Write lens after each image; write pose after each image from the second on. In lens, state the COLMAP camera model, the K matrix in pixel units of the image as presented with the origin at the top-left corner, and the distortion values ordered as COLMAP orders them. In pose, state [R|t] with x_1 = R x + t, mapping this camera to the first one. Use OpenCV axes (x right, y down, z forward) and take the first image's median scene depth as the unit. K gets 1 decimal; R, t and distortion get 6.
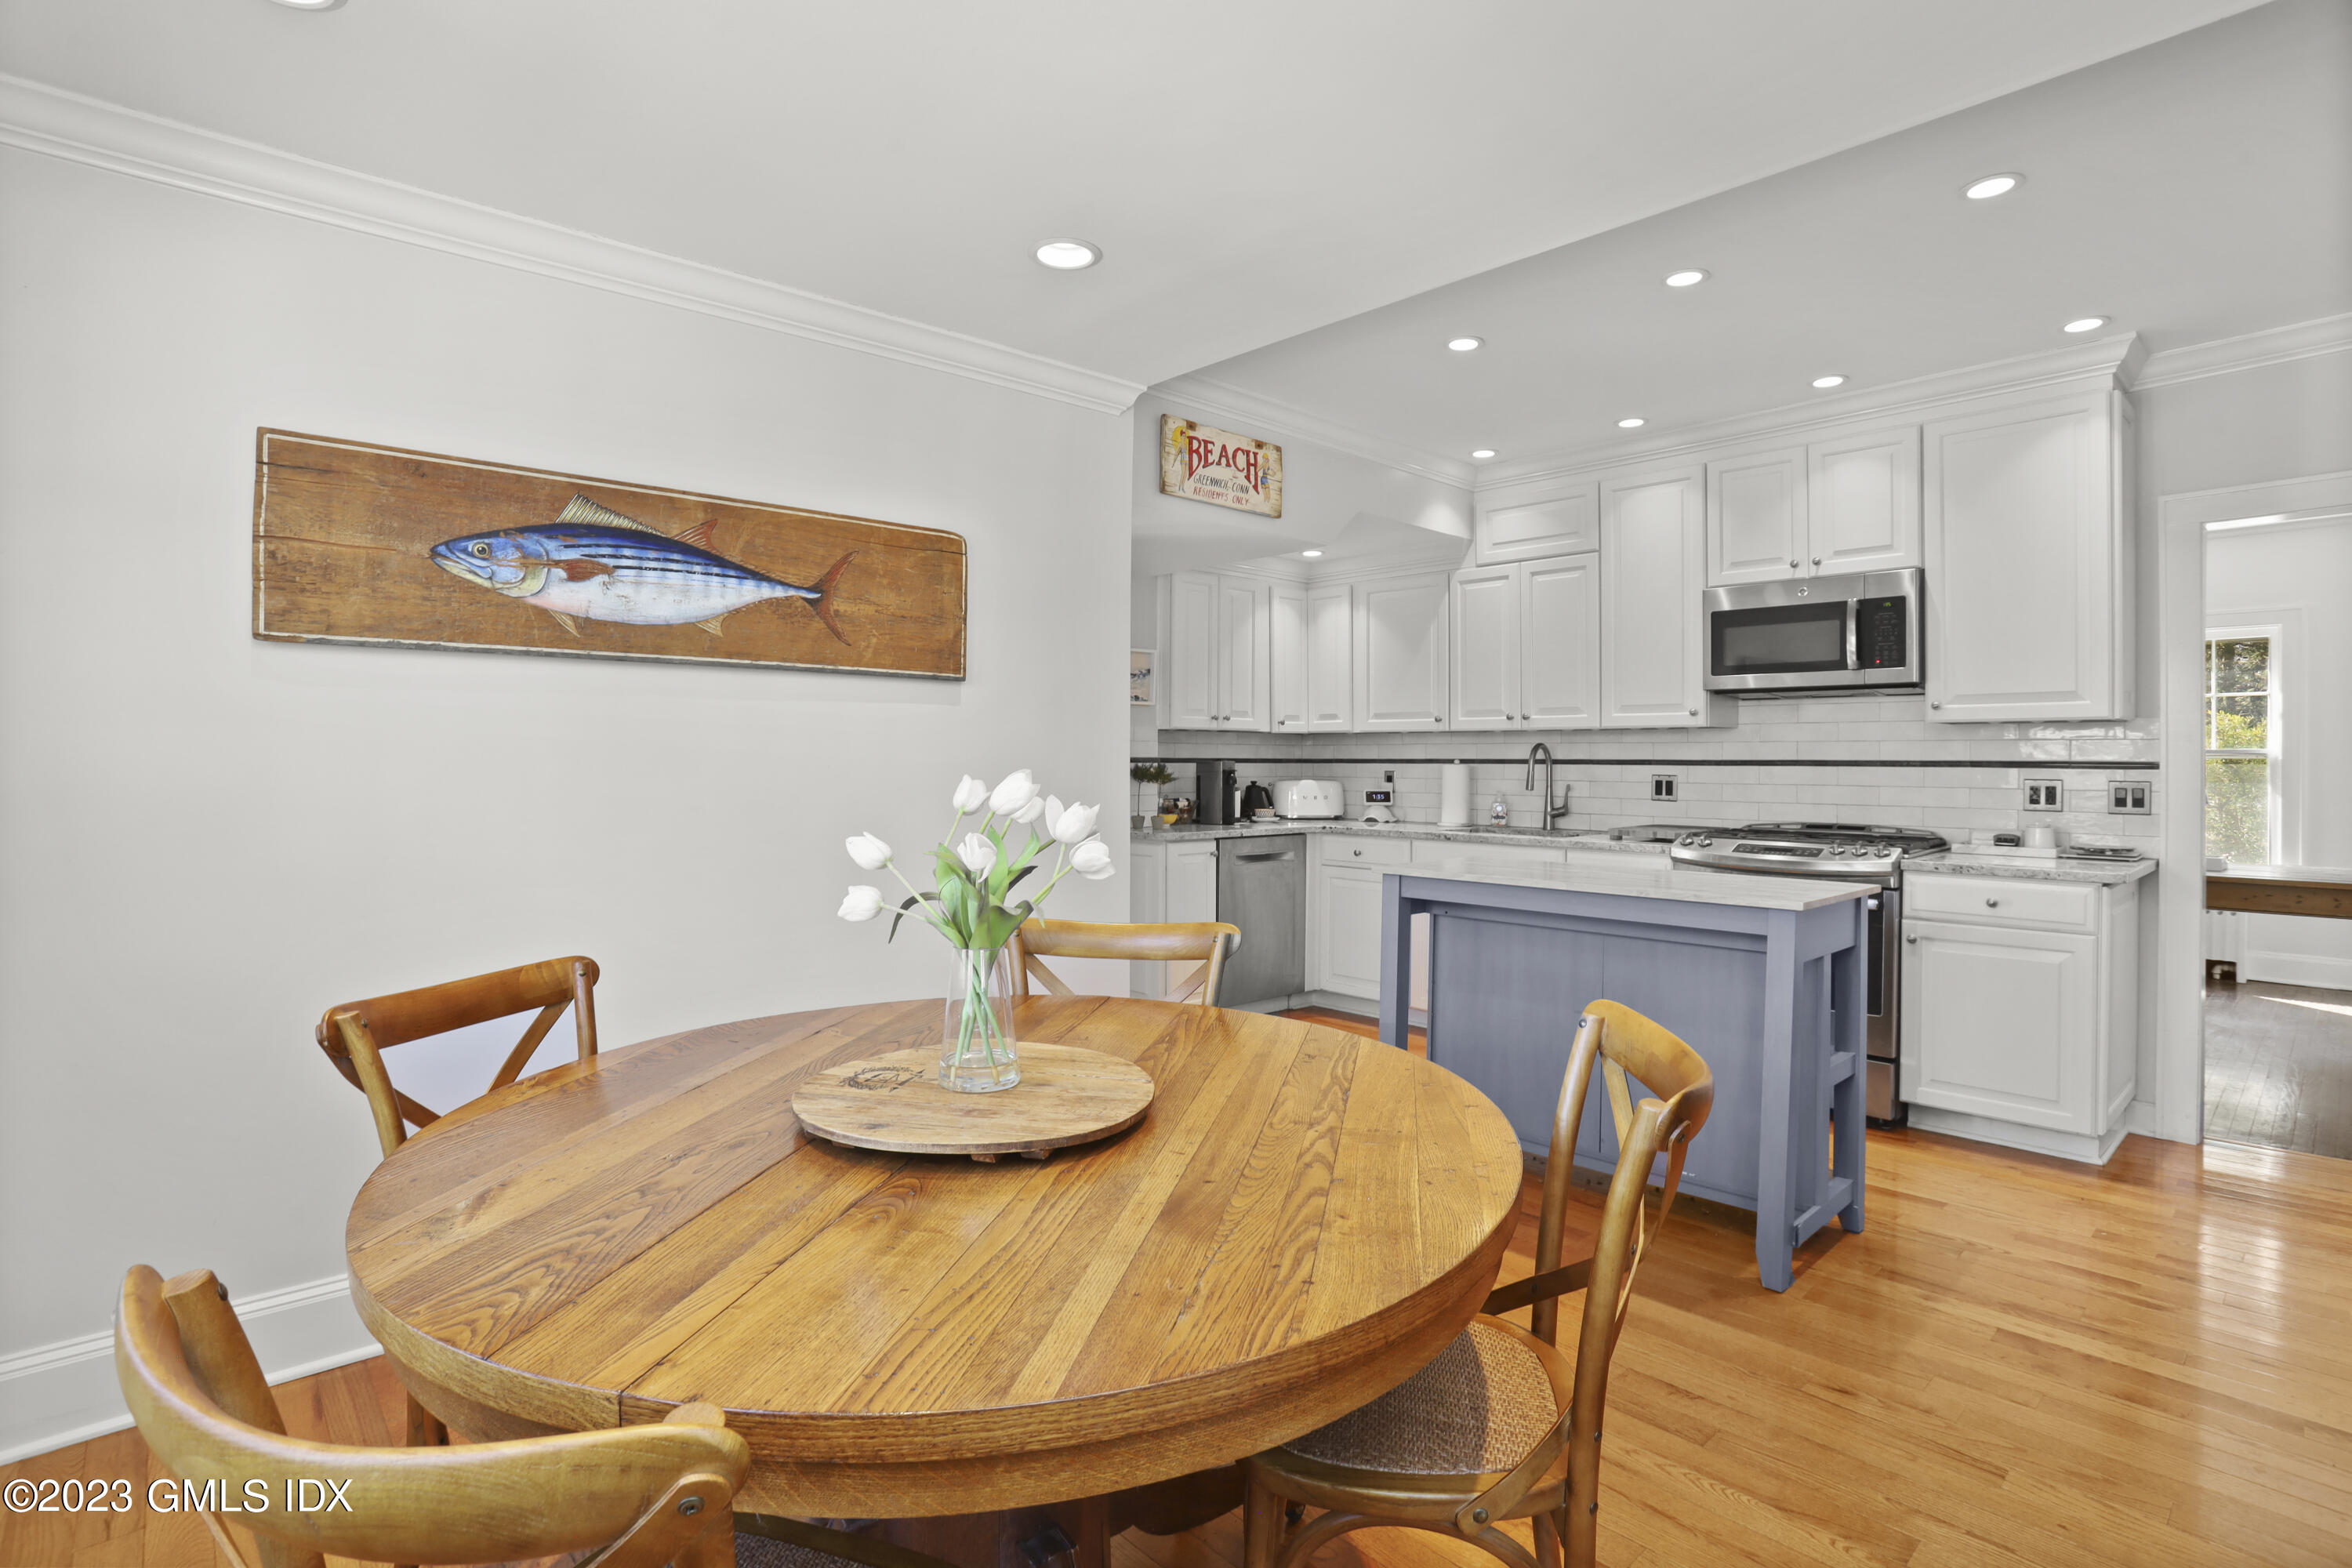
lens RADIAL K [[1136.1, 0, 1162.7], [0, 1136.1, 756.8], [0, 0, 1]] dist [-0.078254, 0.034127]
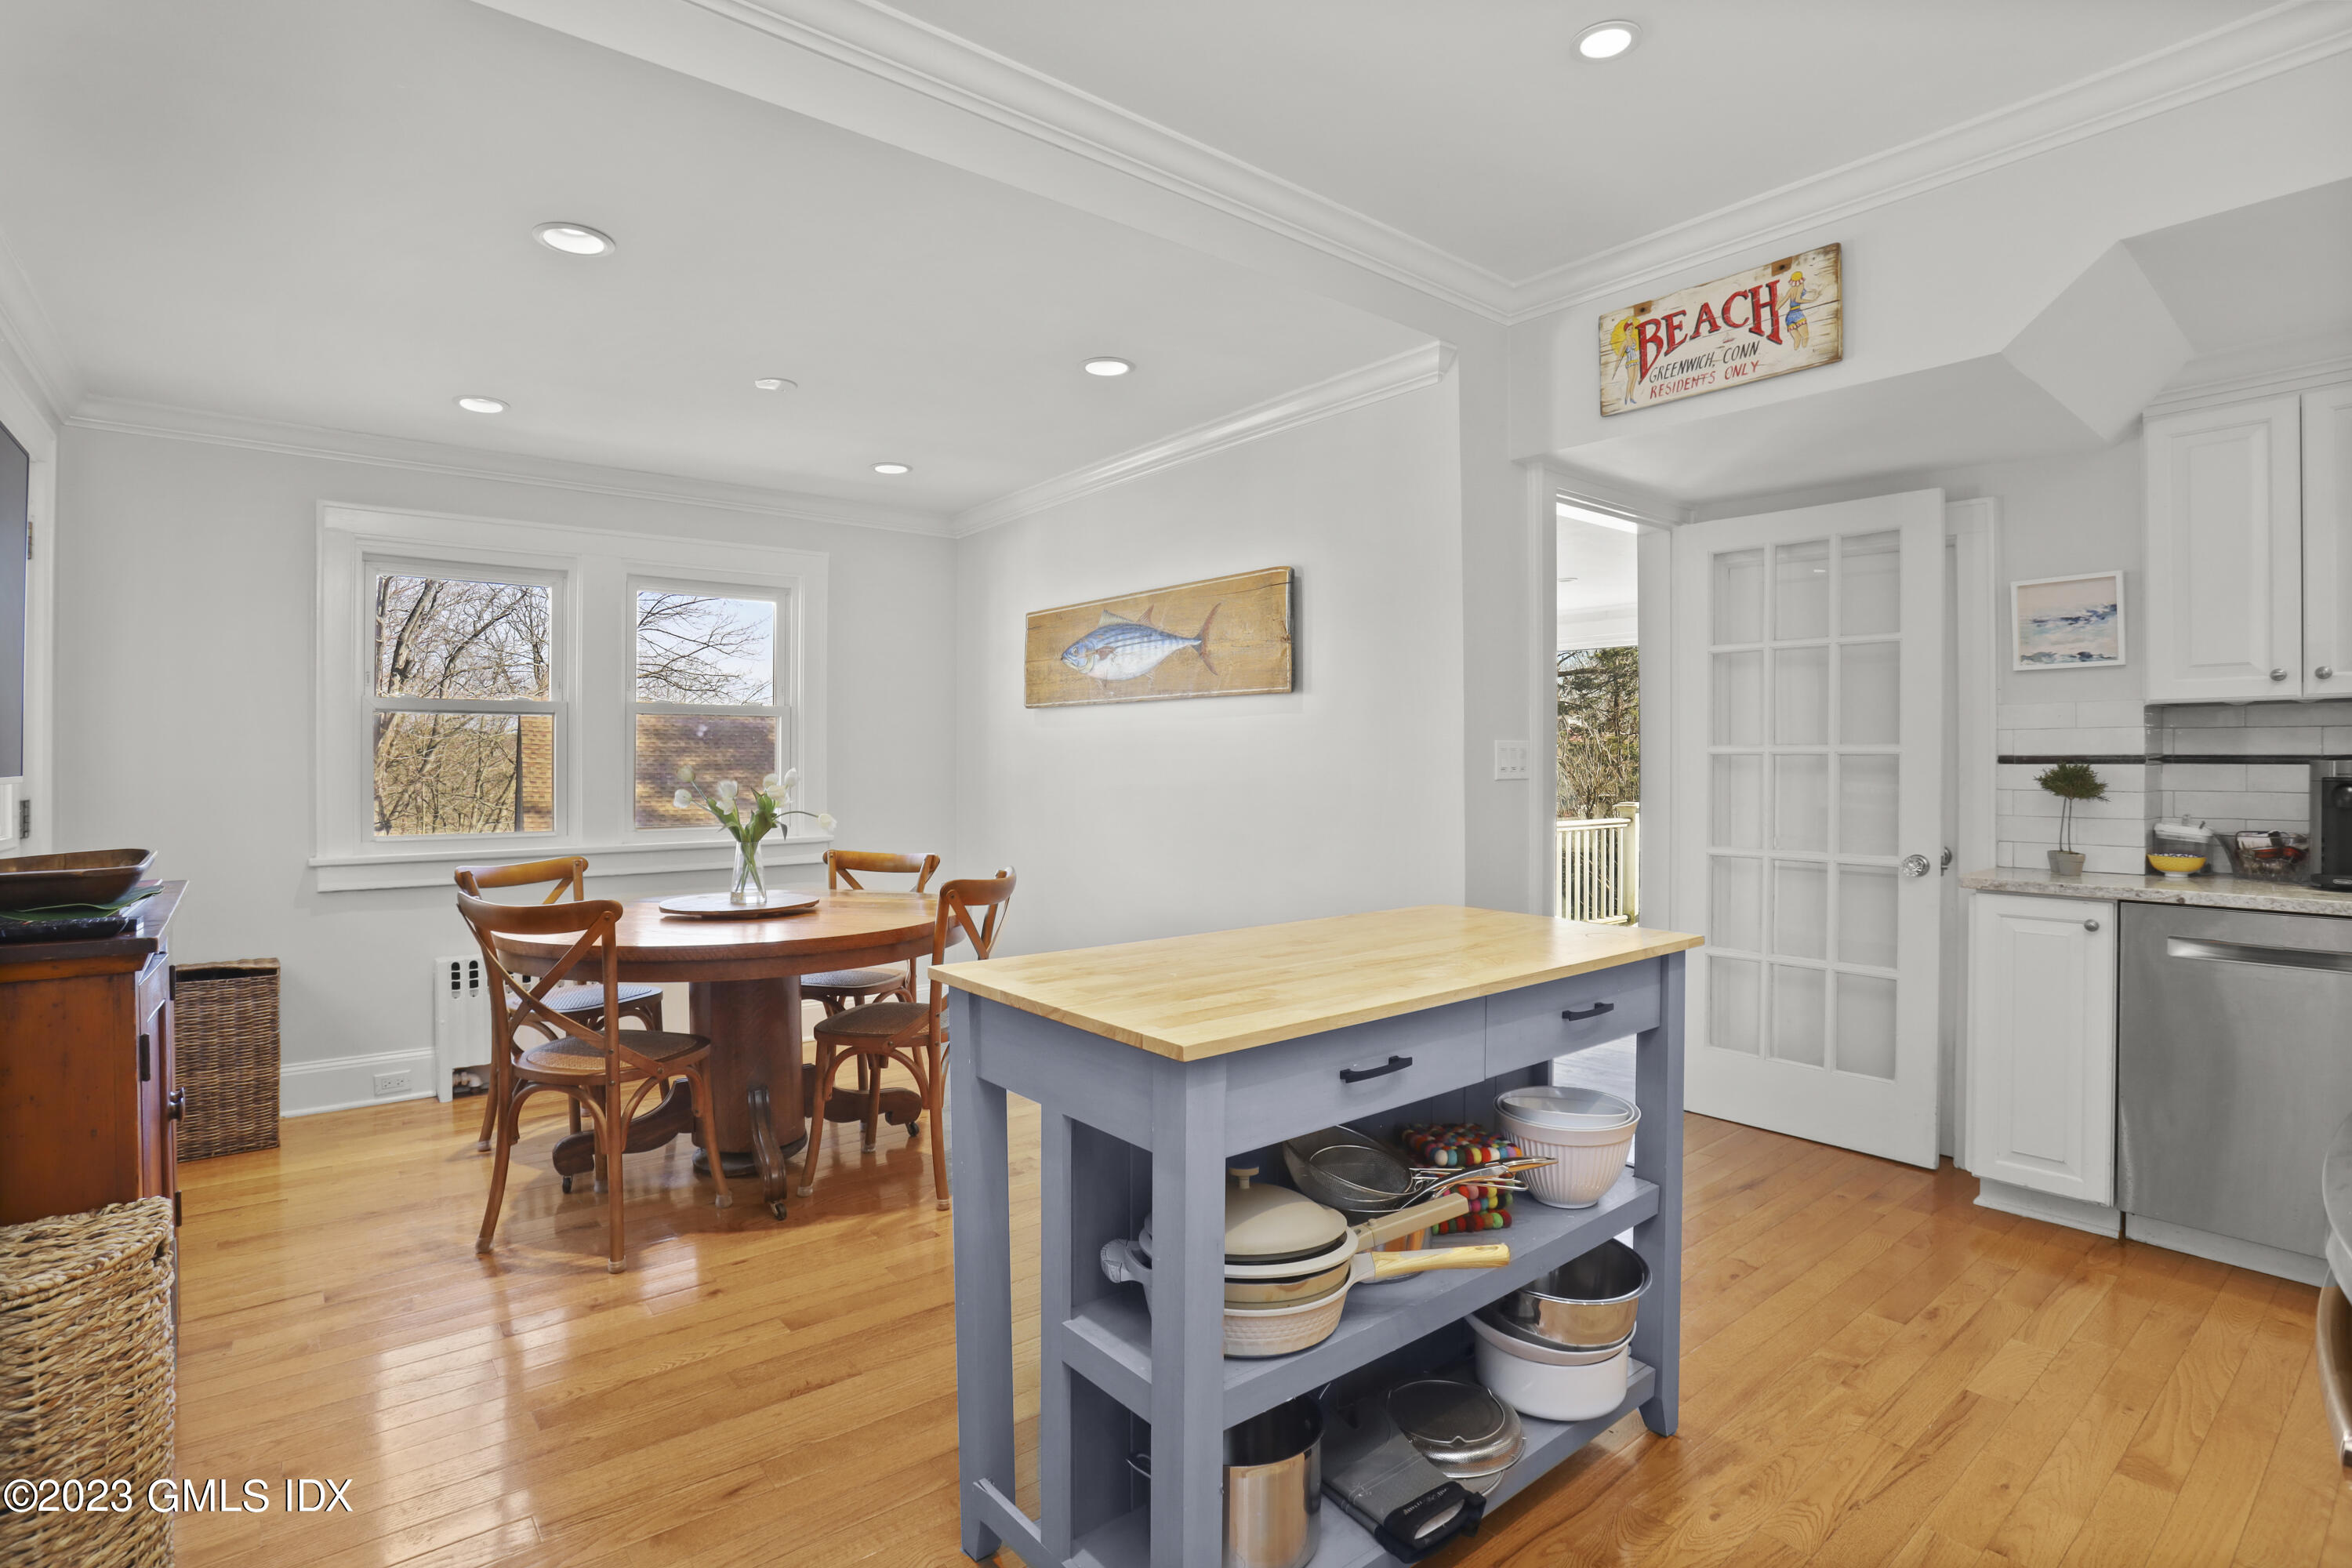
lens RADIAL K [[1141.4, 0, 1161.7], [0, 1141.4, 771.5], [0, 0, 1]] dist [-0.077433, 0.030695]
pose [[-0.059224, 0.004836, -0.998233, 0.741295], [0.001795, 0.999987, 0.004738, 0.006883], [0.998243, -0.001512, -0.059232, 0.692589]]
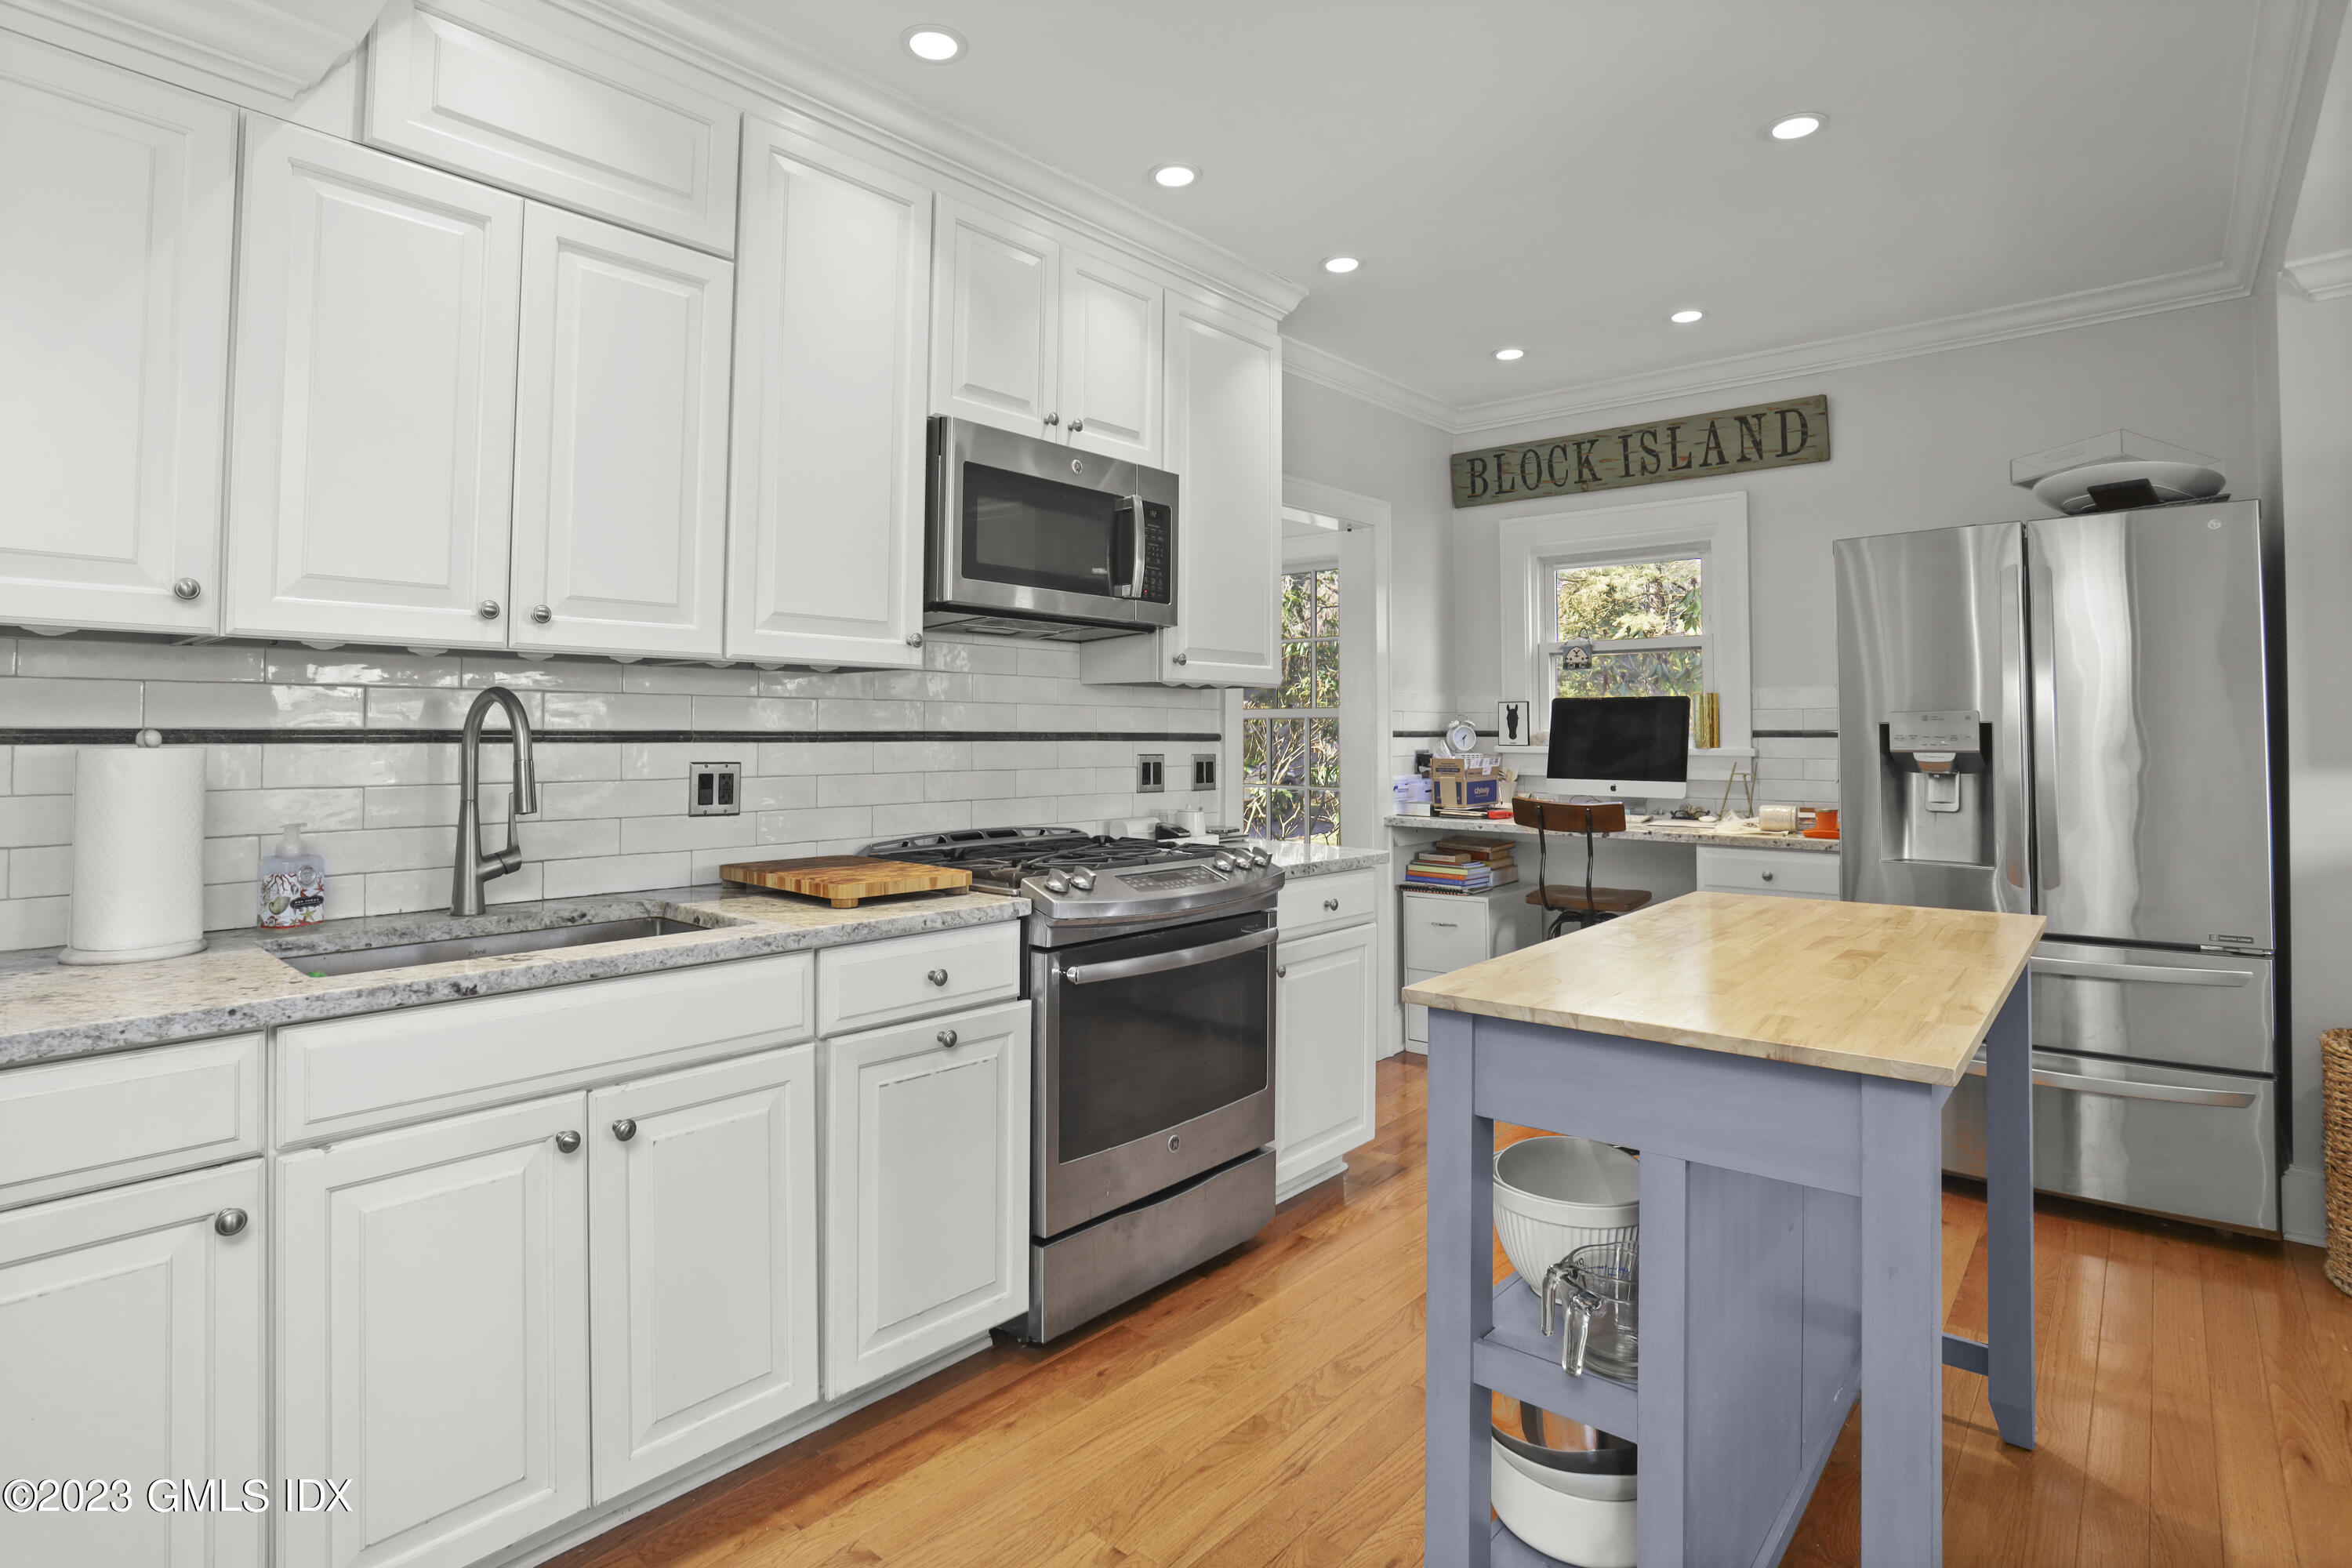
lens RADIAL K [[1166.7, 0, 1176.4], [0, 1166.7, 693.7], [0, 0, 1]] dist [-0.083266, 0.037670]
pose [[-0.111503, 0.033936, 0.993184, -0.084573], [0.000268, 0.999418, -0.034119, 0.004105], [-0.993764, -0.003538, -0.111447, 0.995071]]
